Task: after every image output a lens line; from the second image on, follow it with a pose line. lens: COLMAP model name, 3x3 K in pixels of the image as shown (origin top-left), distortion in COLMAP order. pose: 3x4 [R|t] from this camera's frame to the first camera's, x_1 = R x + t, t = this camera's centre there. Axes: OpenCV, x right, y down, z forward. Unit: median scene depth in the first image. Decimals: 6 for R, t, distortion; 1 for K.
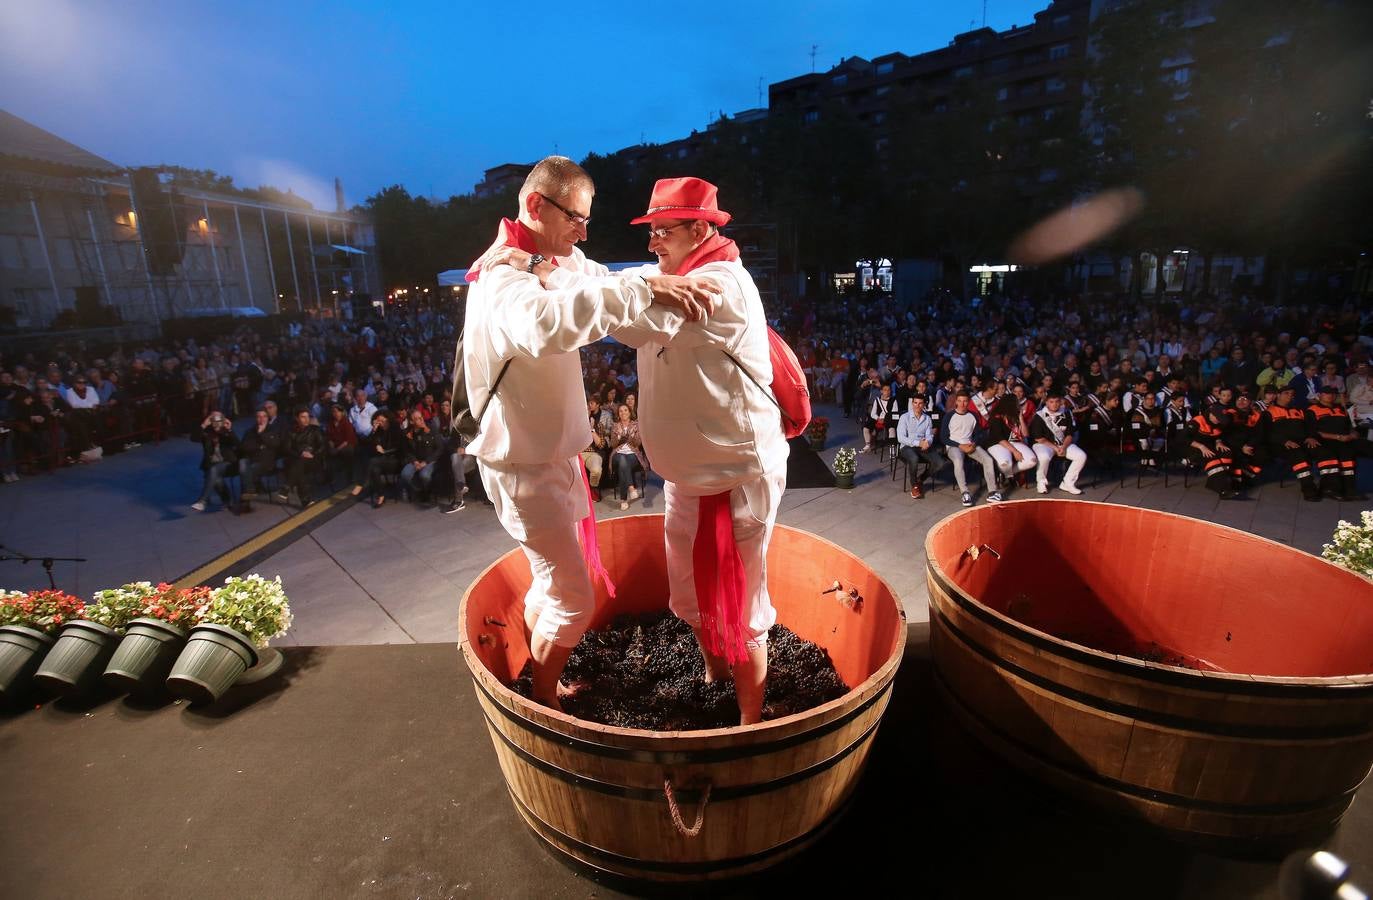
lens RADIAL K [[631.8, 0, 671.3], [0, 631.8, 435.3], [0, 0, 1]] dist [-0.051121, 0.013570]
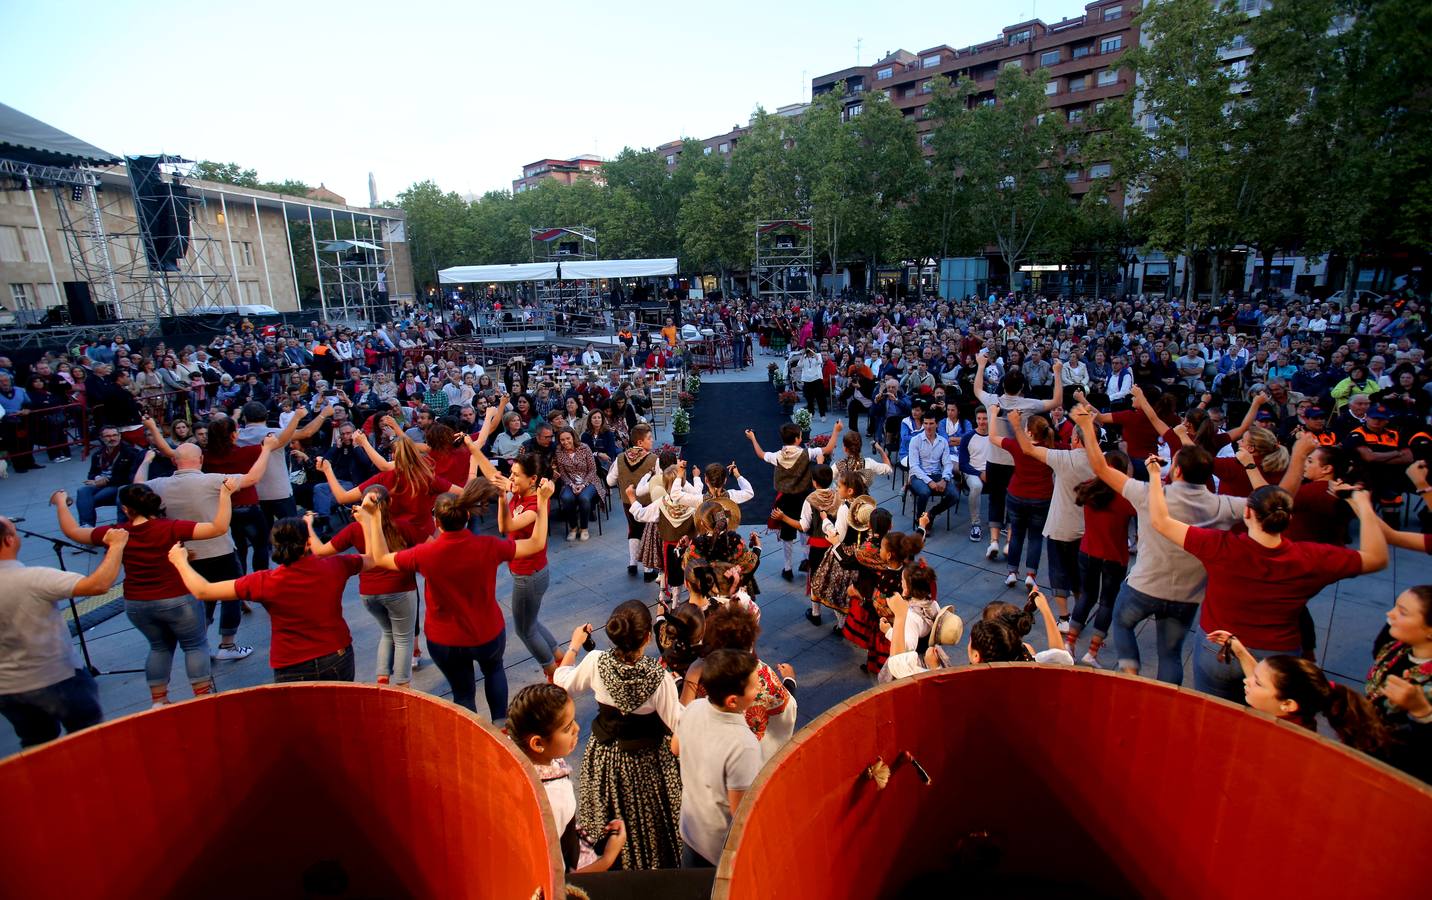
lens RADIAL K [[648.6, 0, 716.1], [0, 648.6, 426.0], [0, 0, 1]] dist [-0.044114, 0.010417]
pose [[0.999990, 0.004401, 0.000822, 0.085656], [-0.004385, 0.999818, -0.018559, -0.023848], [-0.000904, 0.018555, 0.999827, 0.112974]]
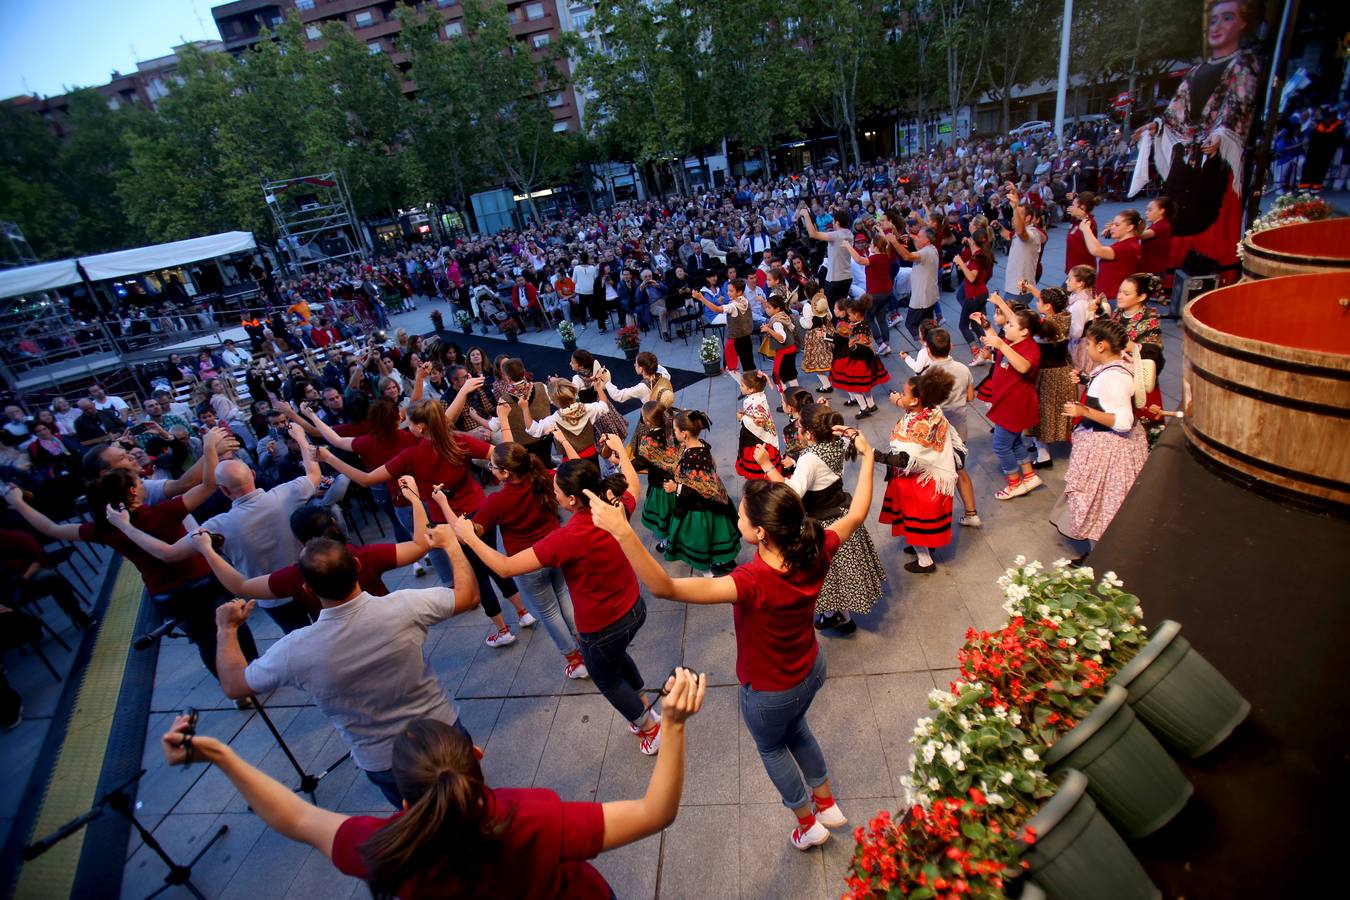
lens RADIAL K [[608.9, 0, 680.6], [0, 608.9, 451.6], [0, 0, 1]] dist [-0.047280, 0.012041]
pose [[0.738887, -0.366519, 0.565428, -0.318335], [0.297842, 0.930352, 0.213856, -0.028642], [-0.604430, 0.010392, 0.796590, 0.203264]]
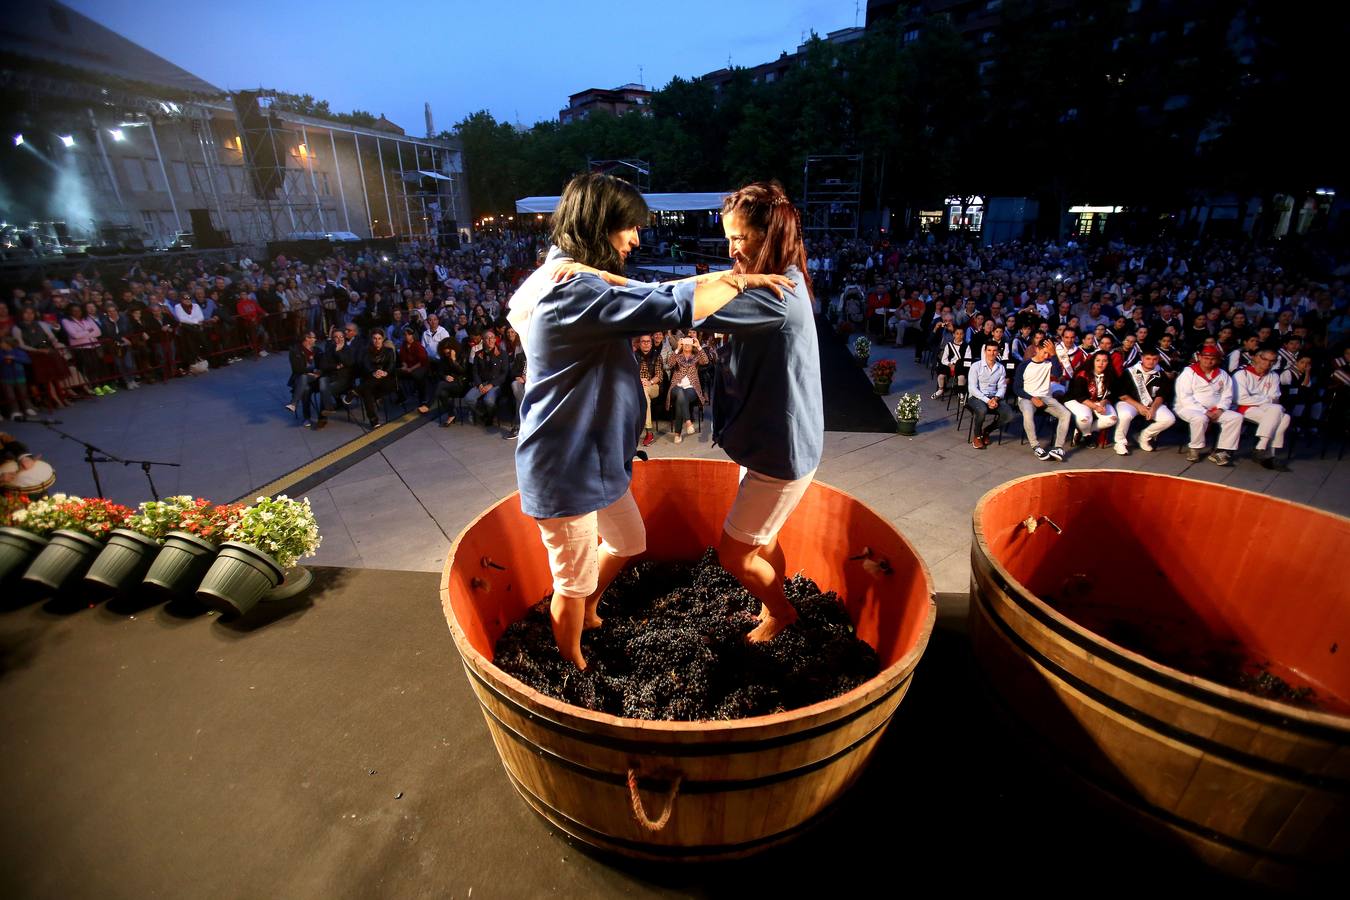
lens RADIAL K [[608.9, 0, 676.6], [0, 608.9, 451.2], [0, 0, 1]] dist [-0.047280, 0.012041]
pose [[0.993182, 0.059208, -0.100415, 0.015840], [-0.045289, 0.989723, 0.135636, -0.002122], [0.107414, -0.130163, 0.985657, 0.029481]]
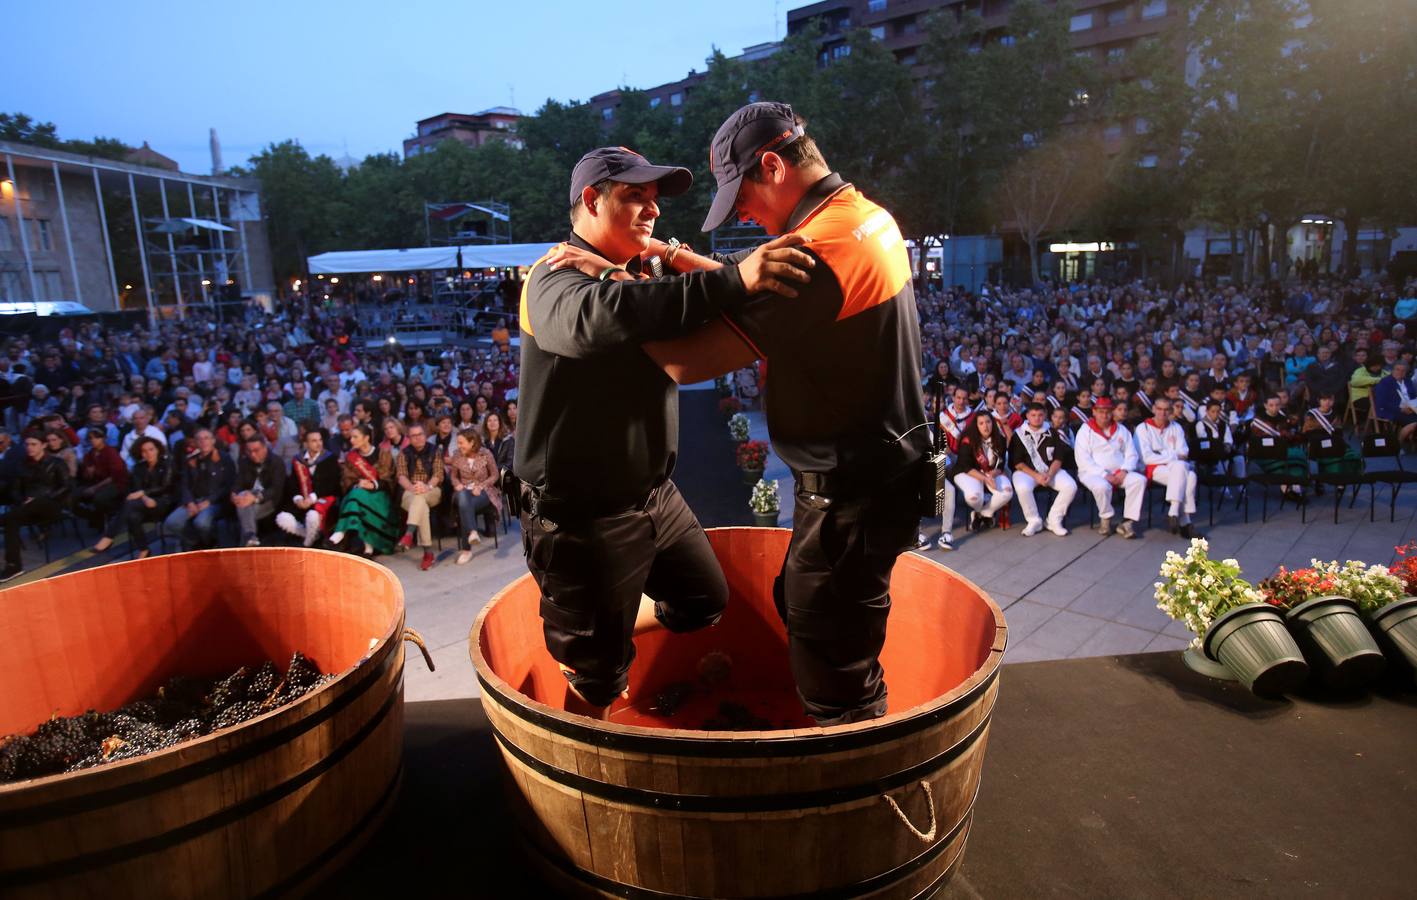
lens RADIAL K [[846.6, 0, 703.2], [0, 846.6, 431.3], [0, 0, 1]] dist [-0.028062, 0.022672]
pose [[0.999348, -0.010558, 0.034515, 0.133983], [0.012249, 0.998716, -0.049166, 0.009548], [-0.033952, 0.049556, 0.998194, -0.014895]]
